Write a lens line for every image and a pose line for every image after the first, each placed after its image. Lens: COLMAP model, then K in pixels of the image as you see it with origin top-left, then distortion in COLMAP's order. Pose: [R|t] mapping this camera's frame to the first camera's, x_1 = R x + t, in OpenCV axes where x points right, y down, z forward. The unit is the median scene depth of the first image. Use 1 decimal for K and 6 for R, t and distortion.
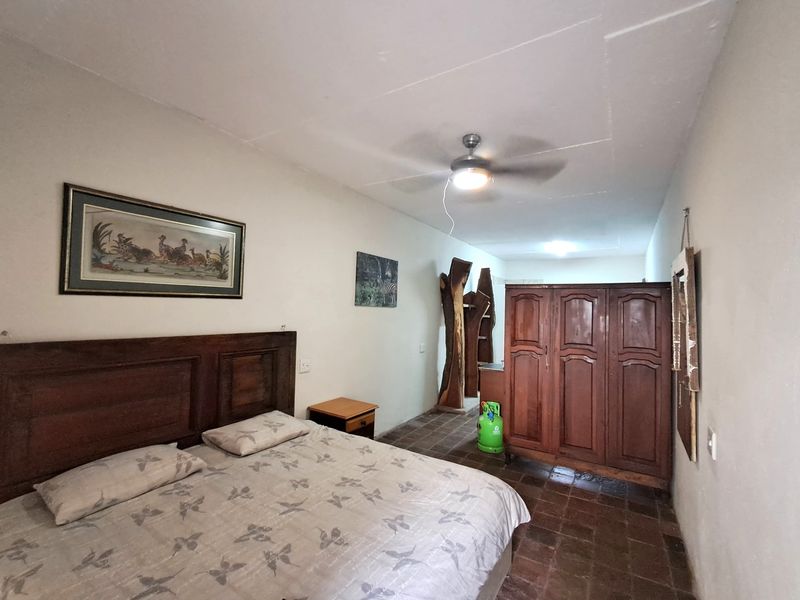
lens RADIAL K [[369.5, 0, 399.3], [0, 369.5, 299.3], [0, 0, 1]] dist [0.003736, 0.000423]
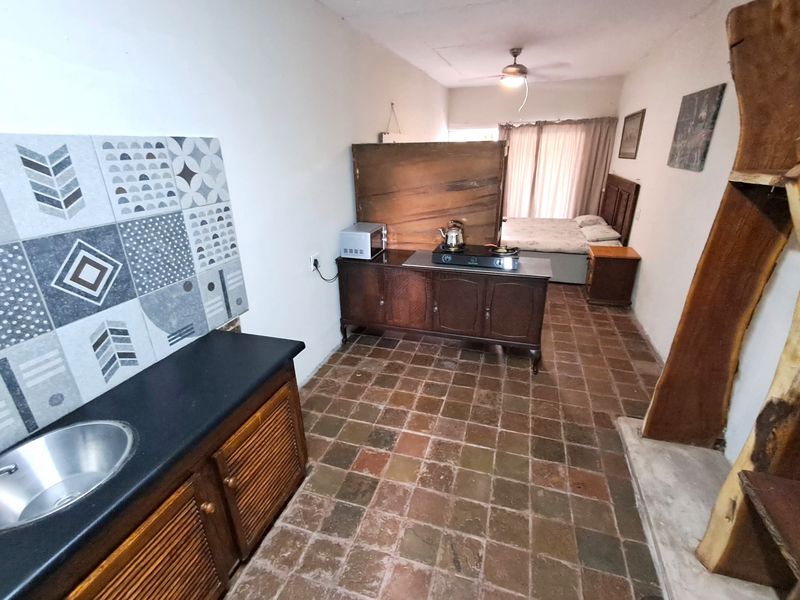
lens RADIAL K [[369.5, 0, 401.1], [0, 369.5, 295.2], [0, 0, 1]] dist [0.003736, 0.000423]
pose [[-0.974656, 0.082818, -0.207815, 0.499625], [0.008040, 0.941317, 0.337428, 0.002477], [0.223565, 0.327205, -0.918126, 1.248892]]
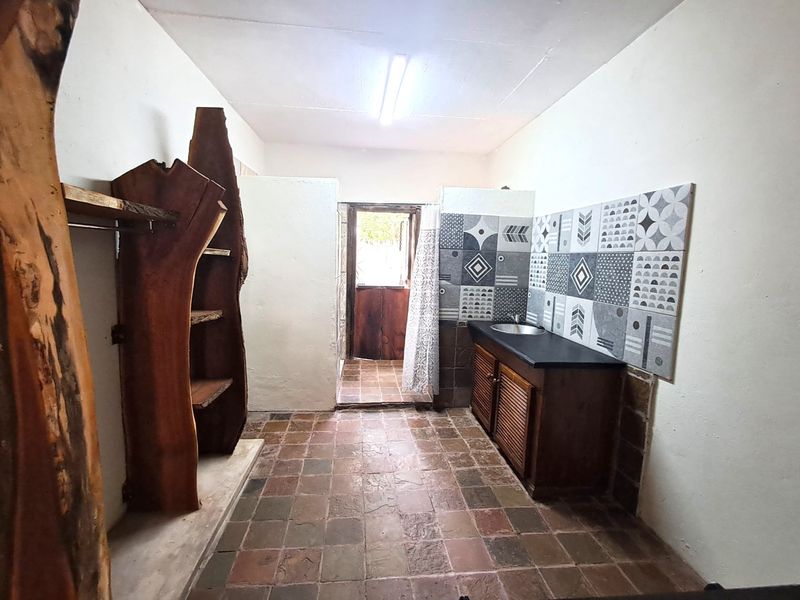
lens RADIAL K [[369.5, 0, 398.1], [0, 369.5, 302.6], [0, 0, 1]] dist [0.003736, 0.000423]
pose [[0.799962, -0.068376, 0.596143, 0.192834], [-0.033789, 0.986777, 0.158521, 0.037554], [-0.599099, -0.146954, 0.787074, 0.744863]]
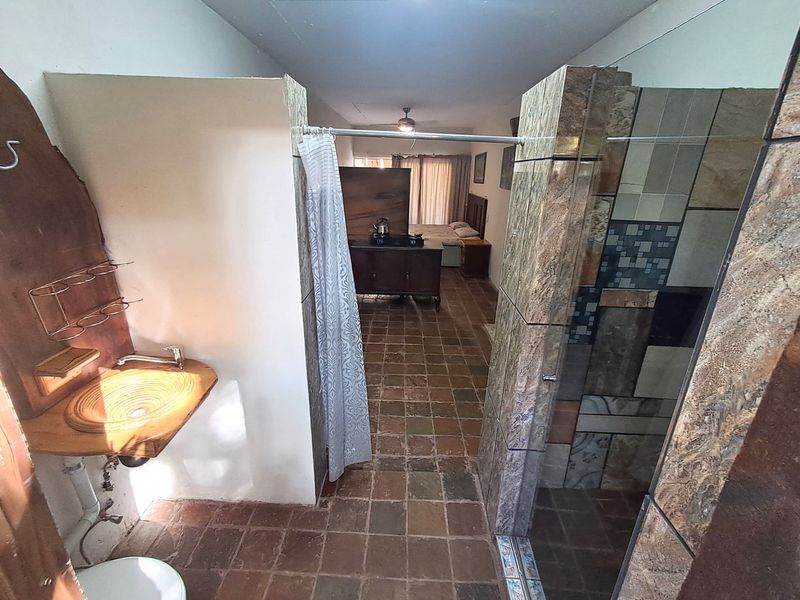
lens RADIAL K [[369.5, 0, 394.6], [0, 369.5, 298.4], [0, 0, 1]] dist [0.003736, 0.000423]
pose [[-0.865630, 0.129564, -0.483629, 0.704405], [-0.020101, 0.956166, 0.292134, 0.011641], [0.500280, 0.262601, -0.825082, 1.485442]]
